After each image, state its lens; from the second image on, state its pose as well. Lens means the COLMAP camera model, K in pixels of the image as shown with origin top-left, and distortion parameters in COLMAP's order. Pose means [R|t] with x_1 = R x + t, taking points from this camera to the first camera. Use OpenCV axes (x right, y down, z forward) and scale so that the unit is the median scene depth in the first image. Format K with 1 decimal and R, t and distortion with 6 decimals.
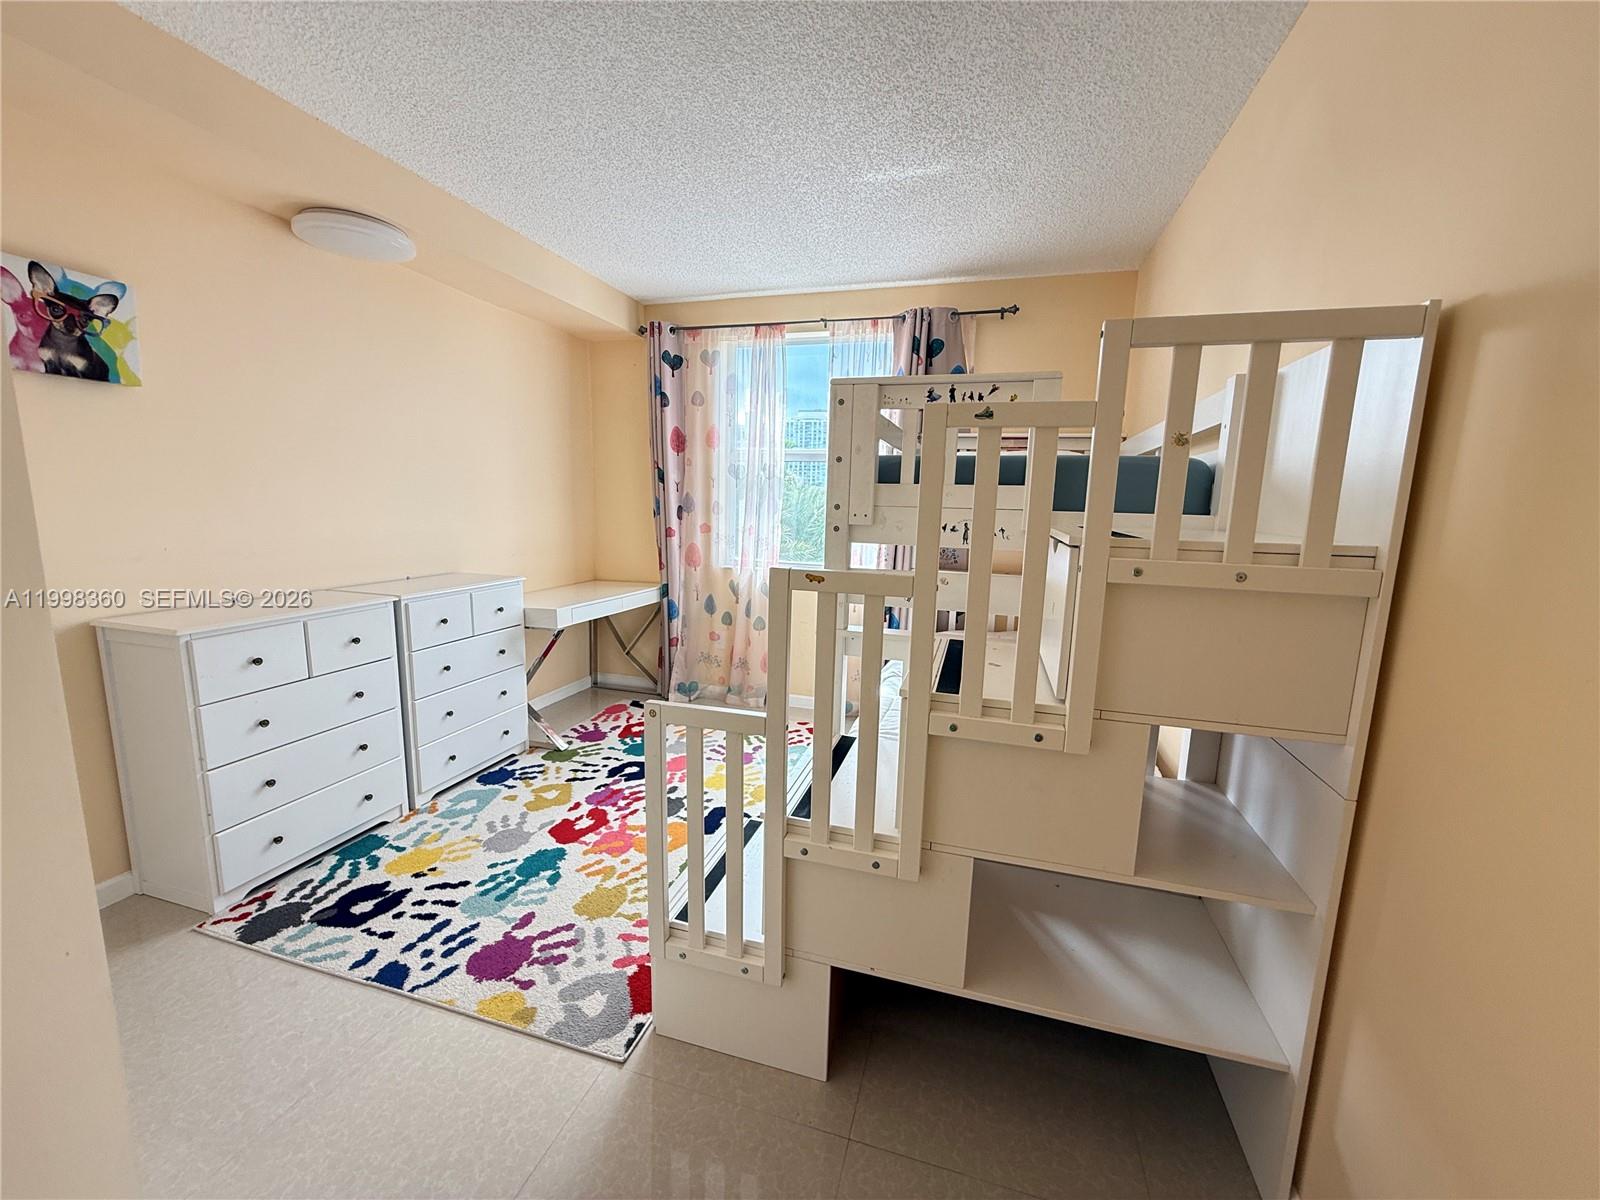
lens RADIAL K [[640.6, 0, 798.2], [0, 640.6, 599.1], [0, 0, 1]] dist [-0.002529, 0.001443]
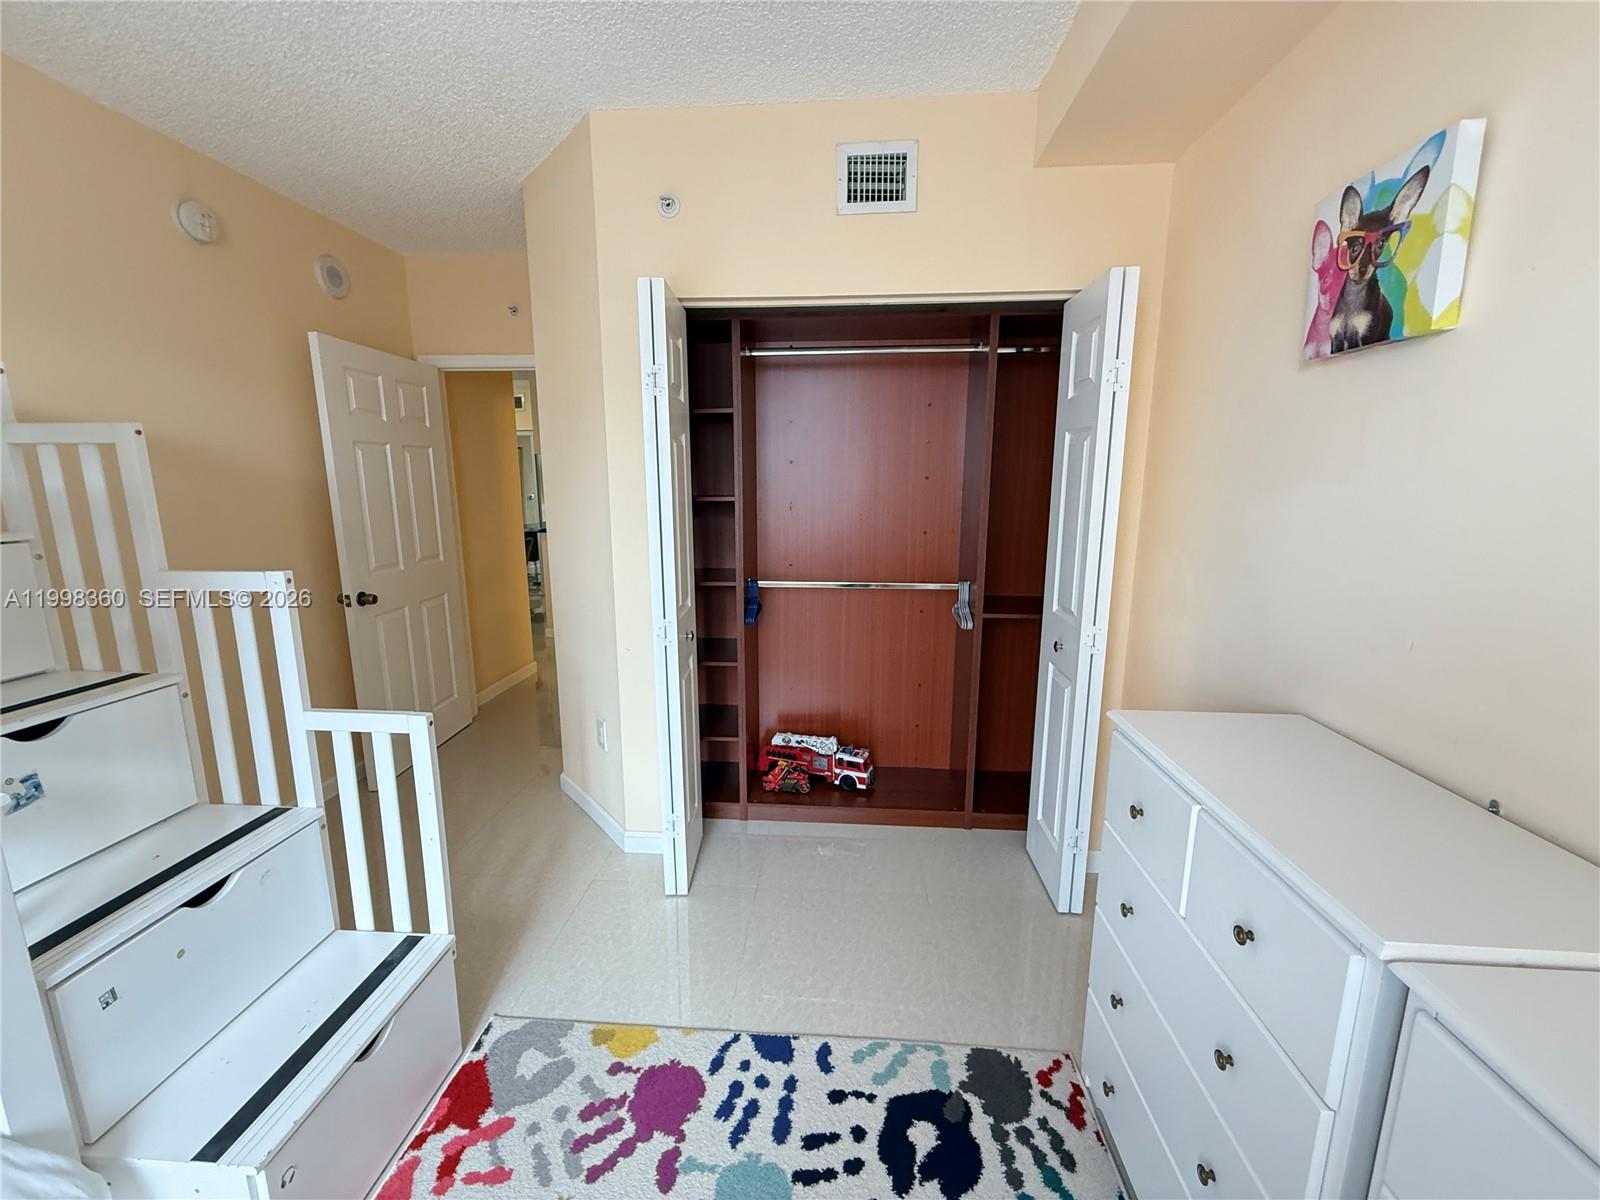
lens RADIAL K [[640.6, 0, 797.2], [0, 640.6, 597.5], [0, 0, 1]] dist [-0.002529, 0.001443]
pose [[-0.975583, 0.014777, -0.219136, -0.452476], [-0.057857, 0.945204, 0.321312, -0.286218], [0.211876, 0.326145, -0.921270, 1.545152]]
